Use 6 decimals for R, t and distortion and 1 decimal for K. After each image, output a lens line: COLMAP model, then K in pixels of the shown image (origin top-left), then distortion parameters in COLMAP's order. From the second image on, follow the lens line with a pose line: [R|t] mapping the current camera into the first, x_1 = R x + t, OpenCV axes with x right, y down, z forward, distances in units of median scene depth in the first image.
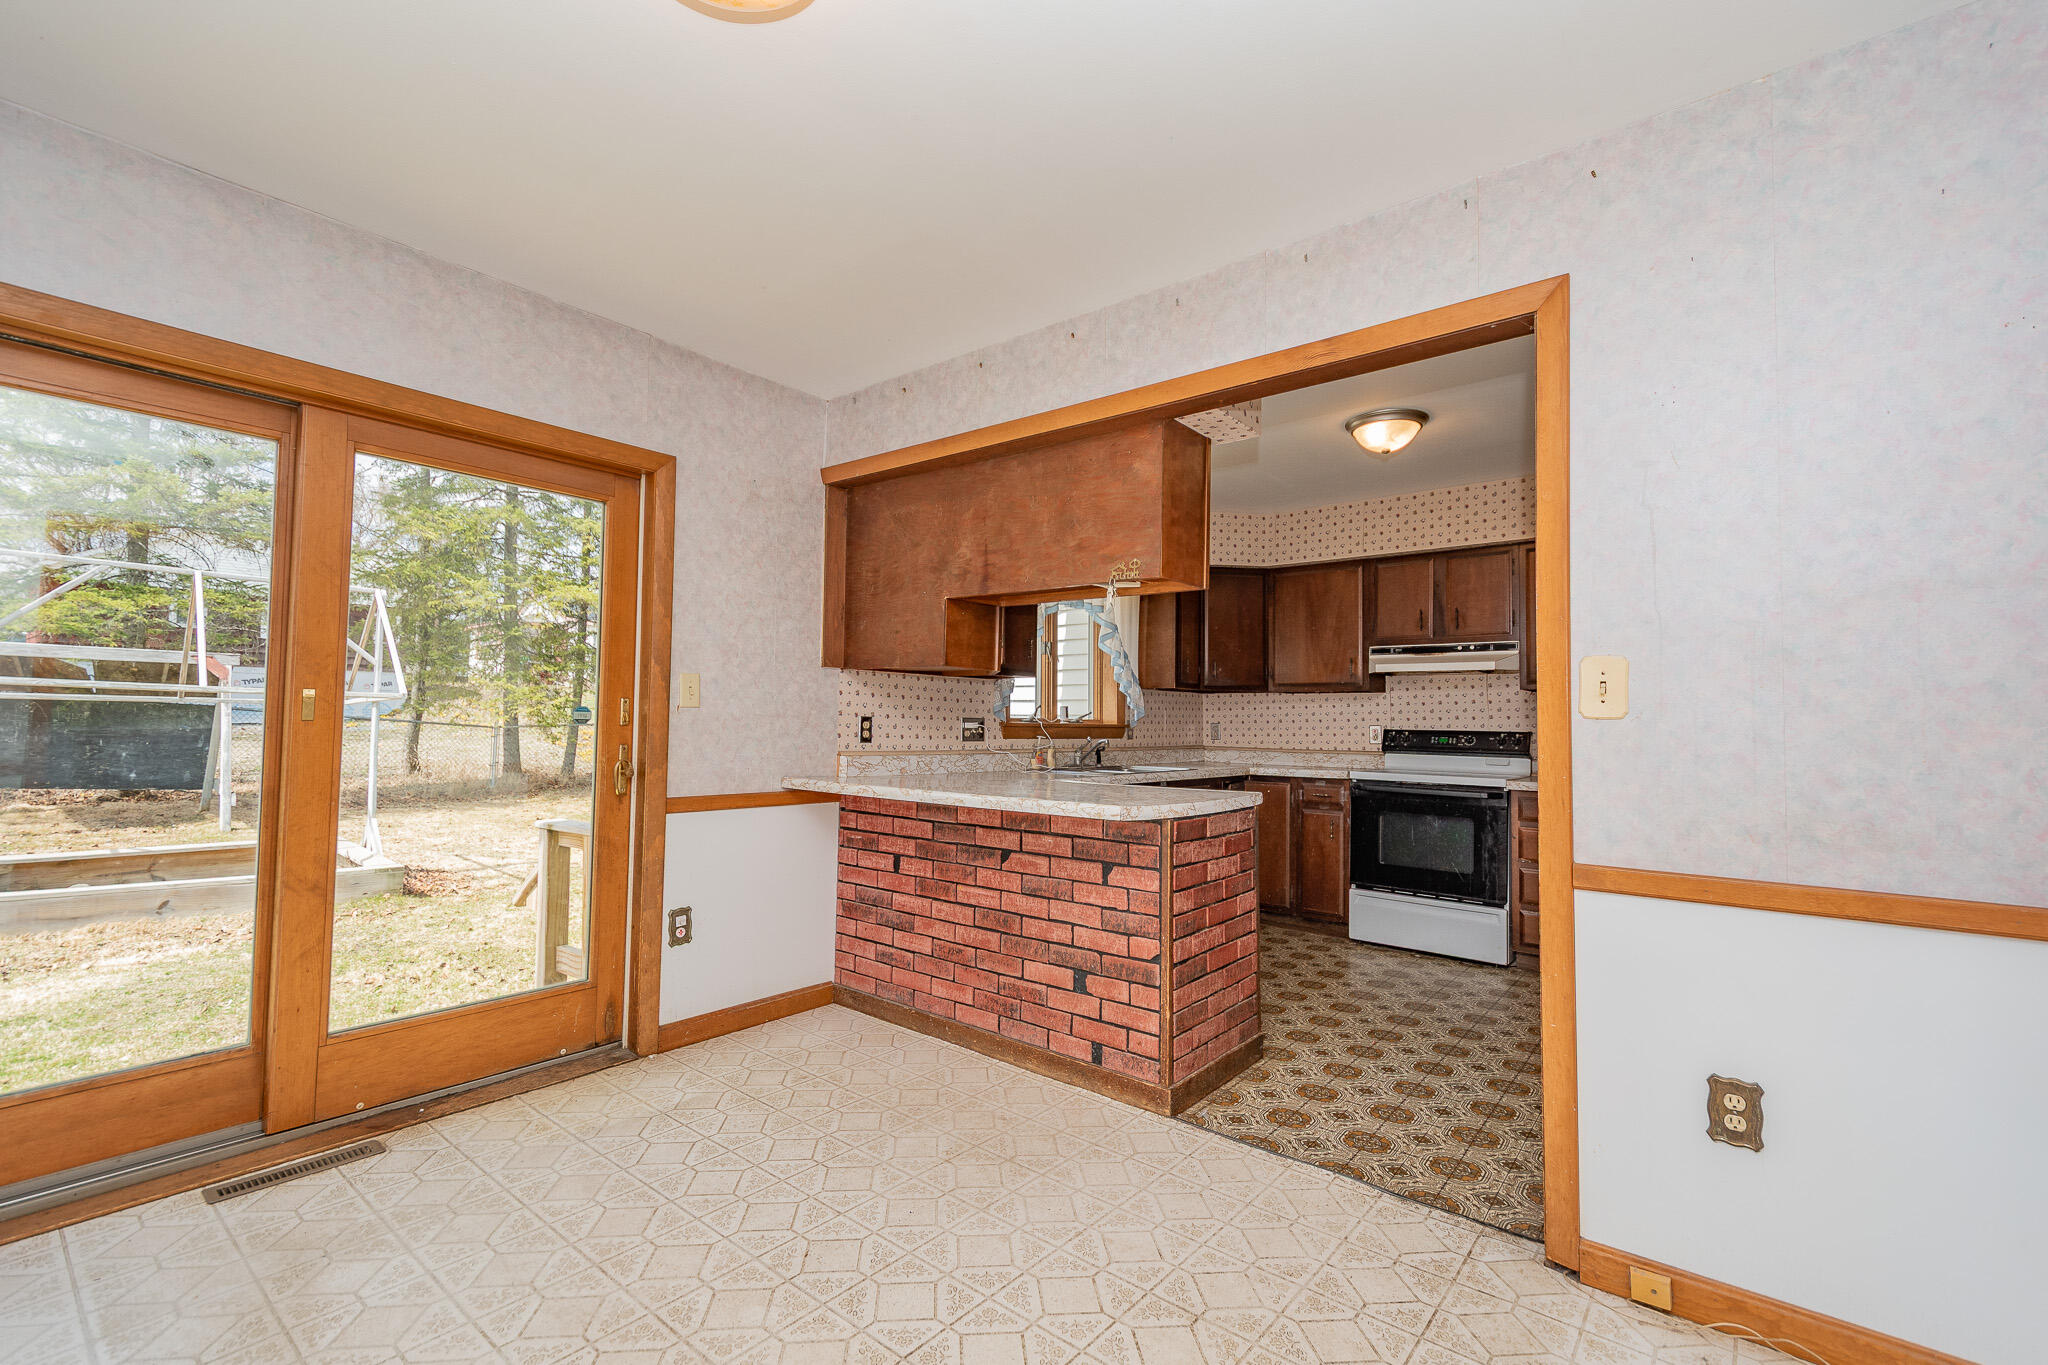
lens RADIAL K [[889.3, 0, 1032.0], [0, 889.3, 691.6], [0, 0, 1]] dist [0.025154, -0.010554]
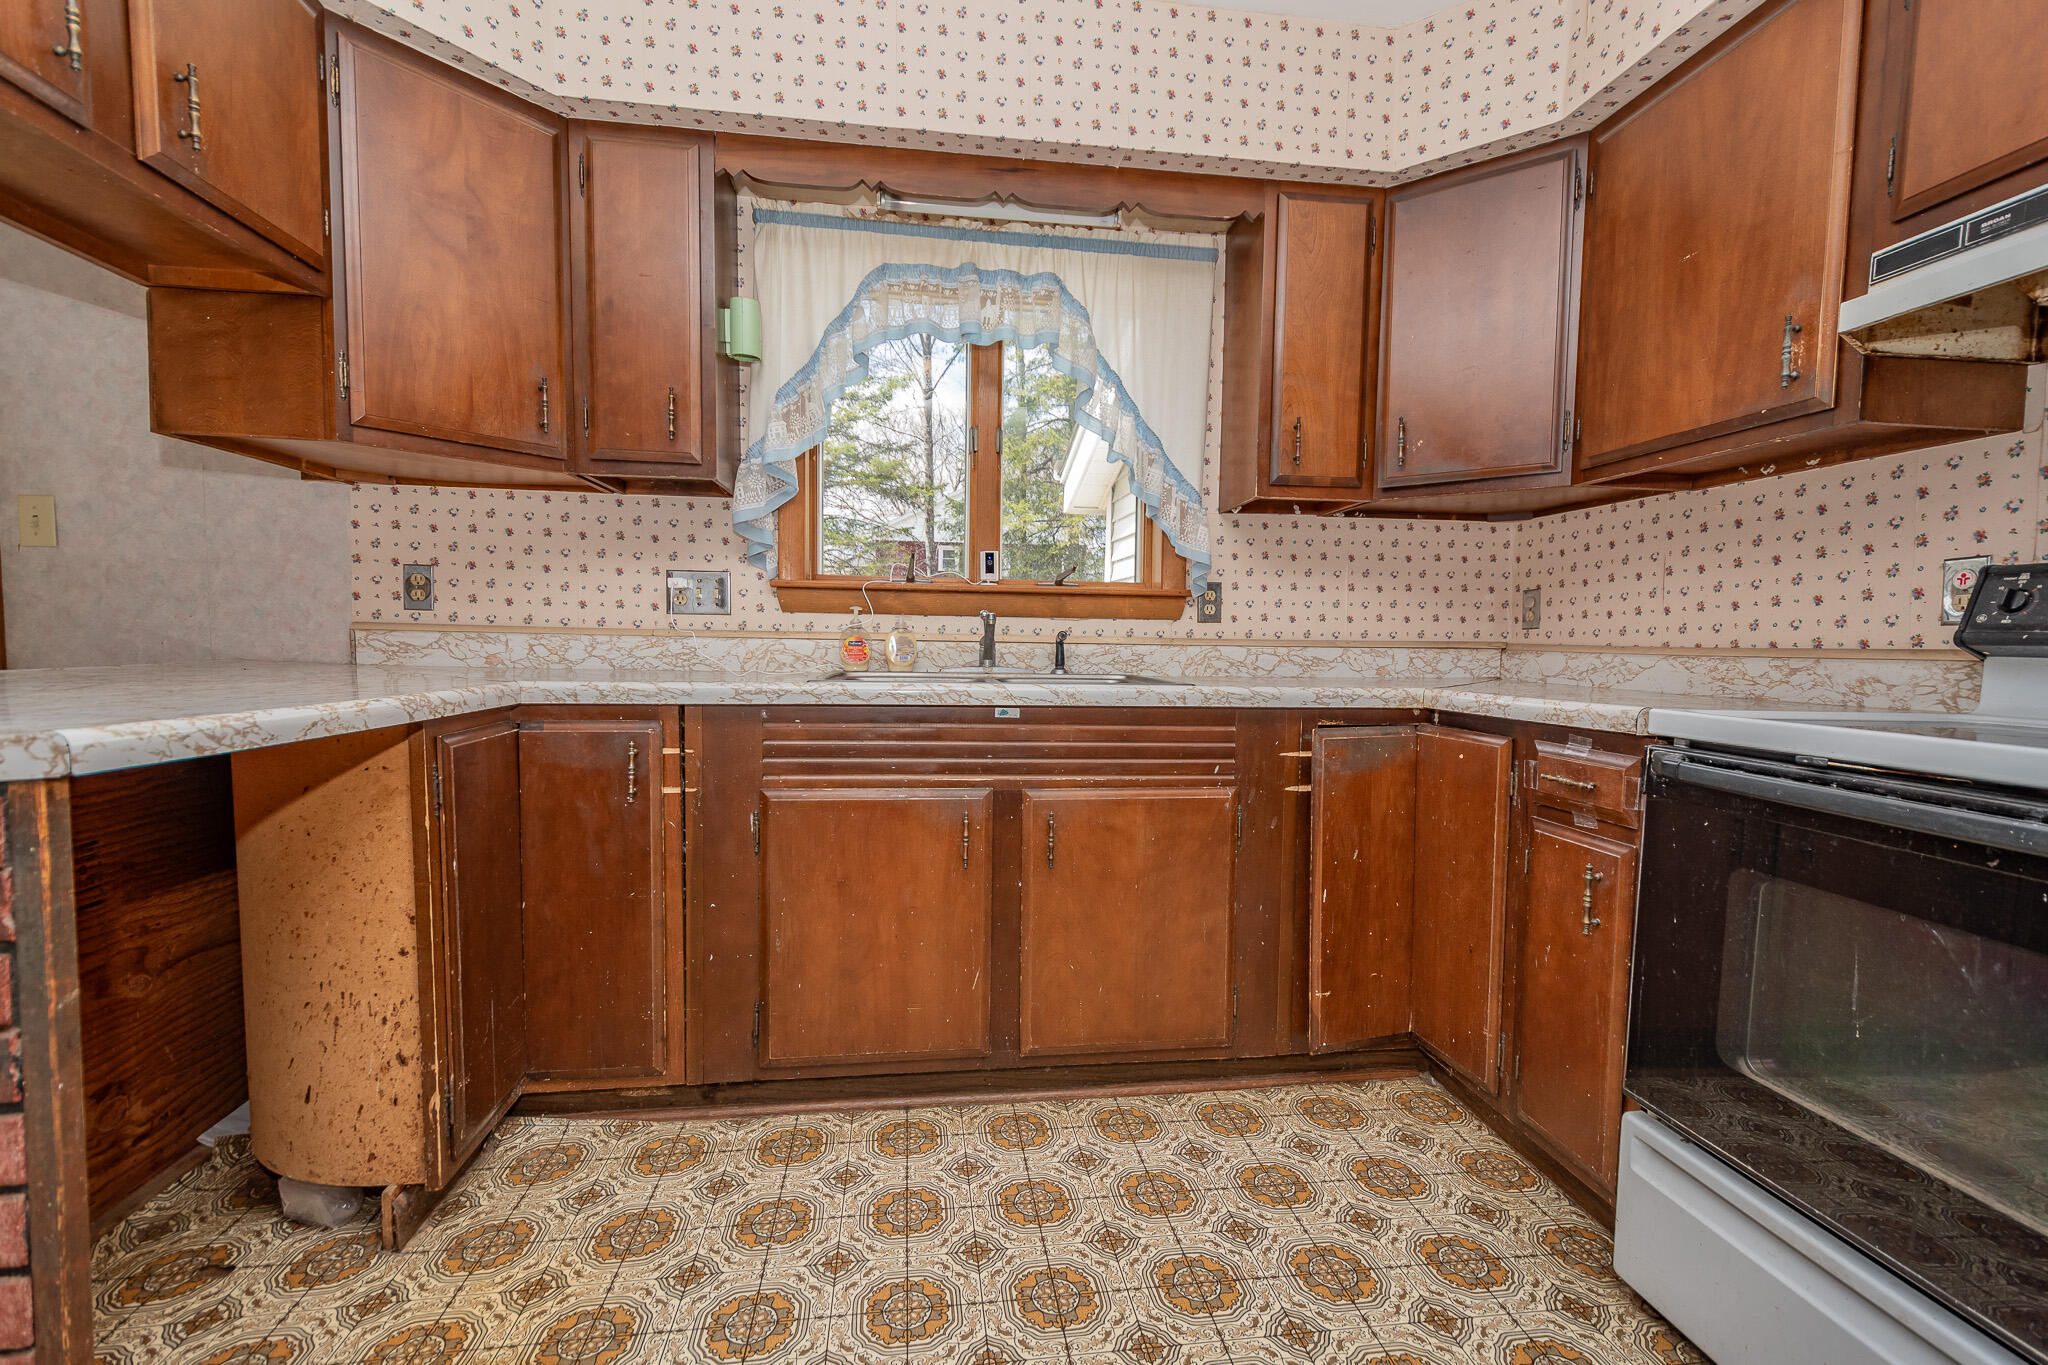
lens RADIAL K [[889.3, 0, 1032.0], [0, 889.3, 691.6], [0, 0, 1]] dist [0.025154, -0.010554]
pose [[0.728488, 0.038483, -0.683977, 0.628030], [0.020097, 0.996791, 0.077488, 0.089036], [0.684764, -0.070195, 0.725377, 1.017783]]
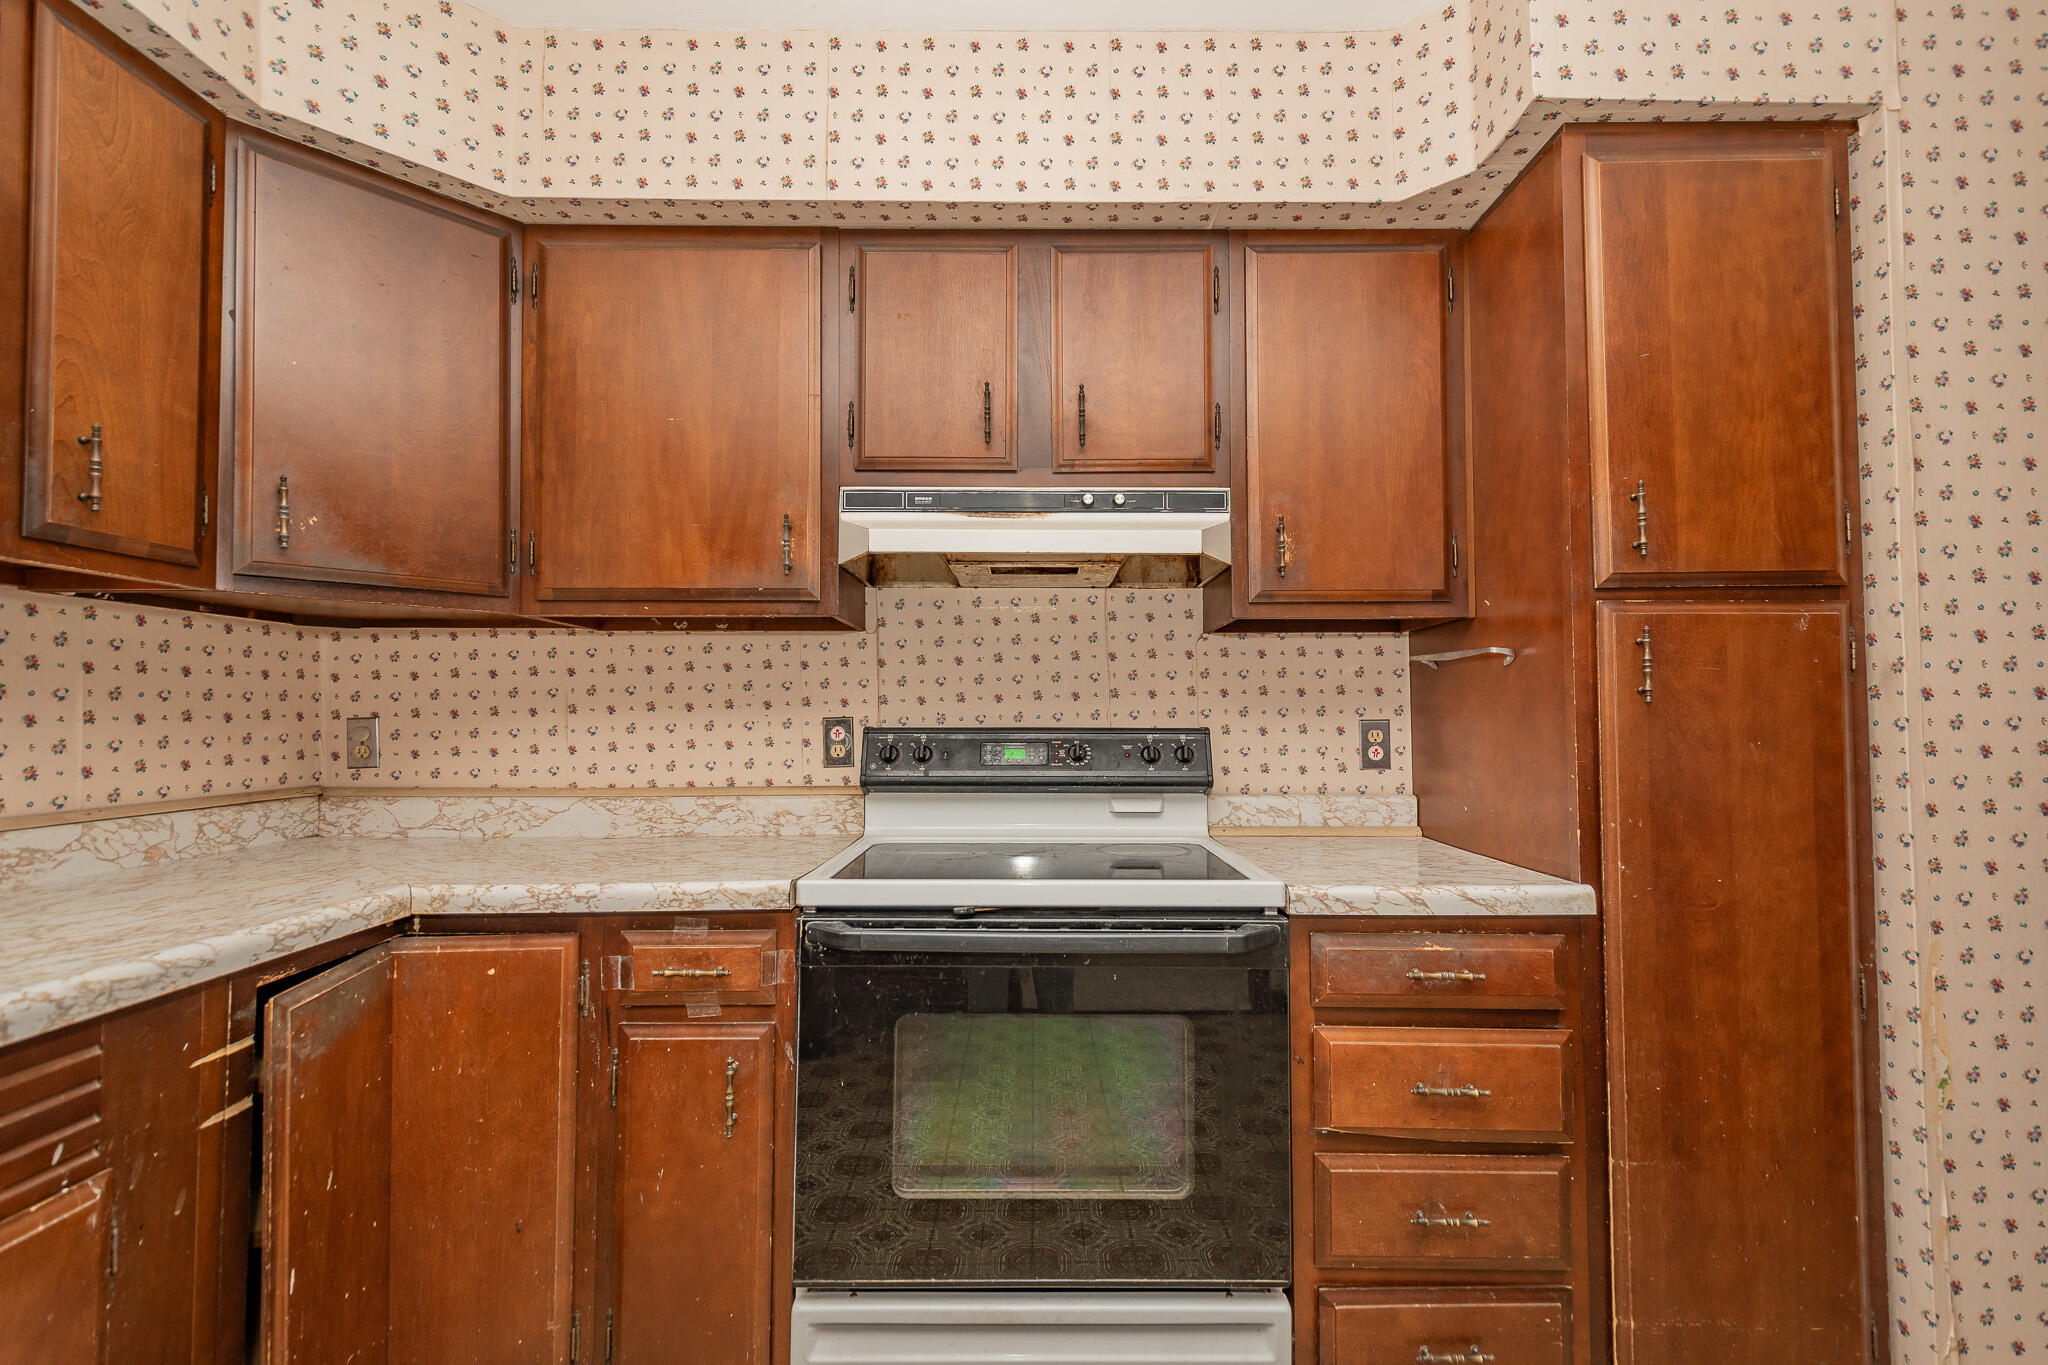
lens RADIAL K [[889.3, 0, 1032.0], [0, 889.3, 691.6], [0, 0, 1]] dist [0.025154, -0.010554]
pose [[0.773074, 0.003596, 0.634306, 0.359444], [-0.011314, 0.999903, 0.008121, 0.039406], [-0.634215, -0.013455, 0.773039, 1.129065]]
